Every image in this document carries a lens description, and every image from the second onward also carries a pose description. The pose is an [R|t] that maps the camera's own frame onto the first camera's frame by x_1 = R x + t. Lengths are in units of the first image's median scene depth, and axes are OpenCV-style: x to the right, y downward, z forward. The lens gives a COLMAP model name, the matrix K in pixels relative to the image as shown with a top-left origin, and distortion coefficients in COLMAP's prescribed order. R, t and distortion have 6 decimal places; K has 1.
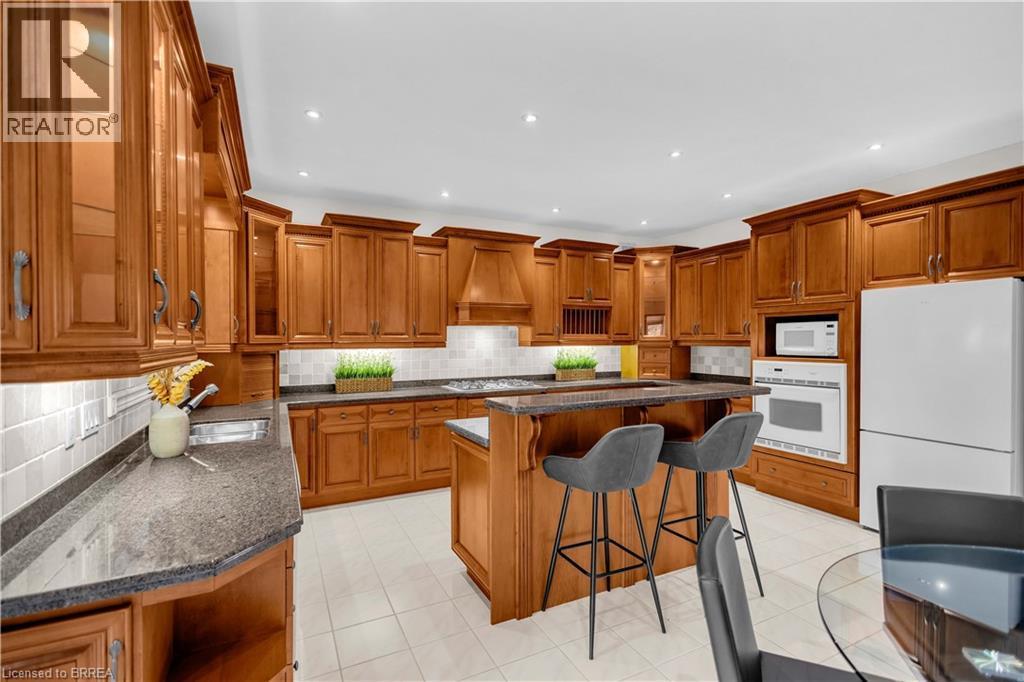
lens RADIAL K [[470.4, 0, 515.0], [0, 470.4, 332.9], [0, 0, 1]] dist [0.000746, 0.000012]
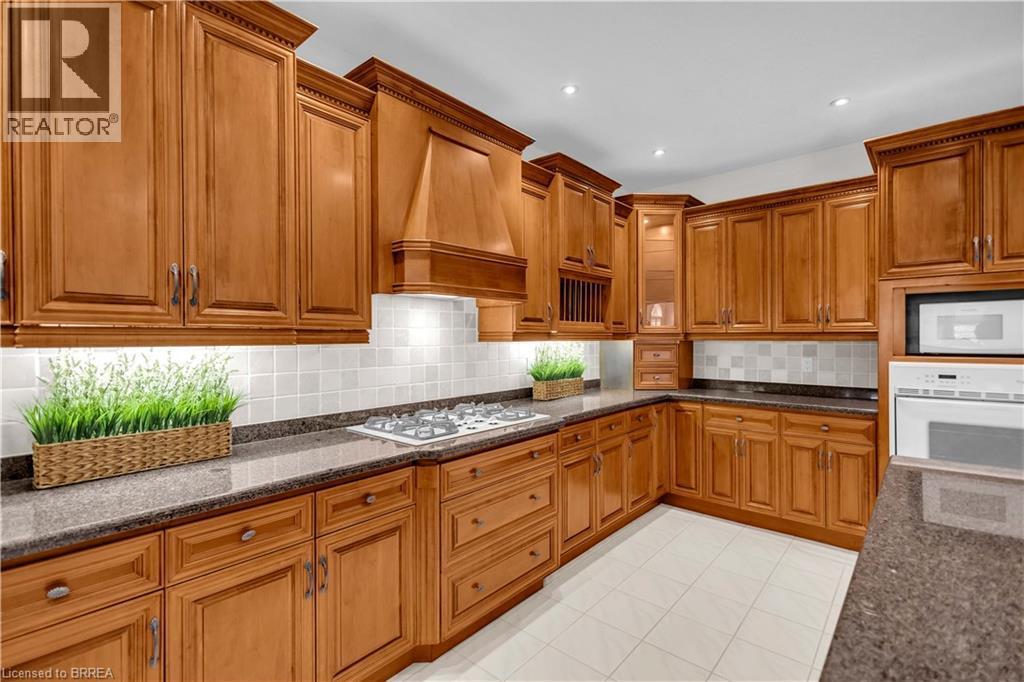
lens RADIAL K [[469.8, 0, 510.9], [0, 469.8, 336.7], [0, 0, 1]] dist [0.007576, 0.000101]
pose [[0.925986, 0.003116, 0.377546, -0.189977], [-0.007466, 0.999922, 0.010060, 0.019588], [-0.377485, -0.012134, 0.925936, 0.545072]]
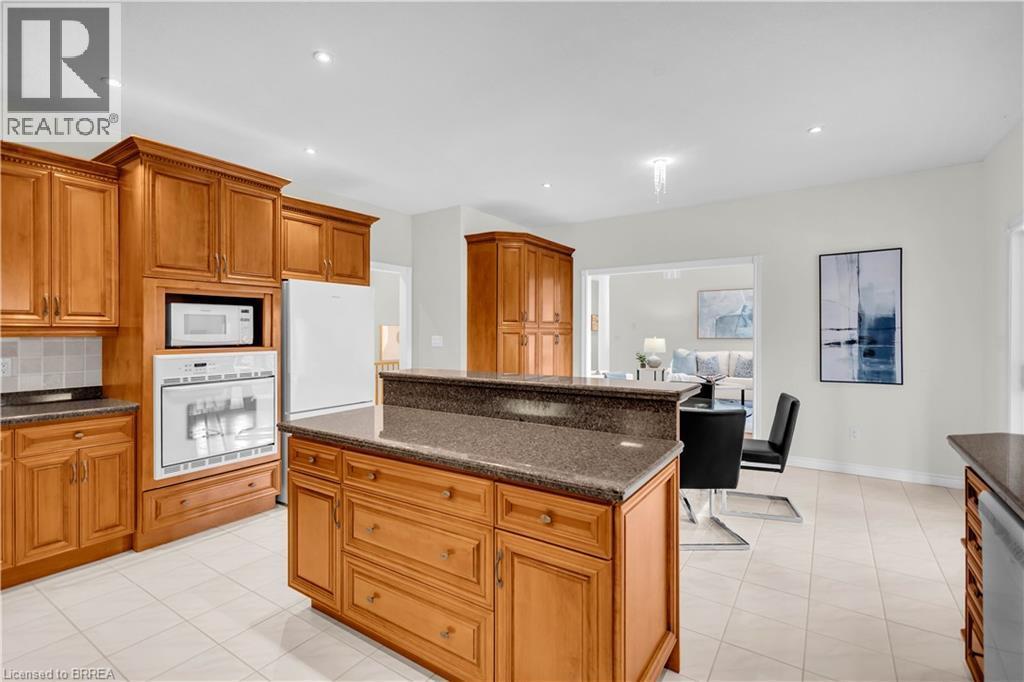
lens RADIAL K [[469.8, 0, 510.9], [0, 469.8, 336.7], [0, 0, 1]] dist [0.007576, 0.000101]
pose [[-0.488465, -0.002519, 0.872580, -0.300460], [-0.008348, 0.999964, -0.001786, 0.025510], [-0.872543, -0.008157, -0.488468, 0.802366]]
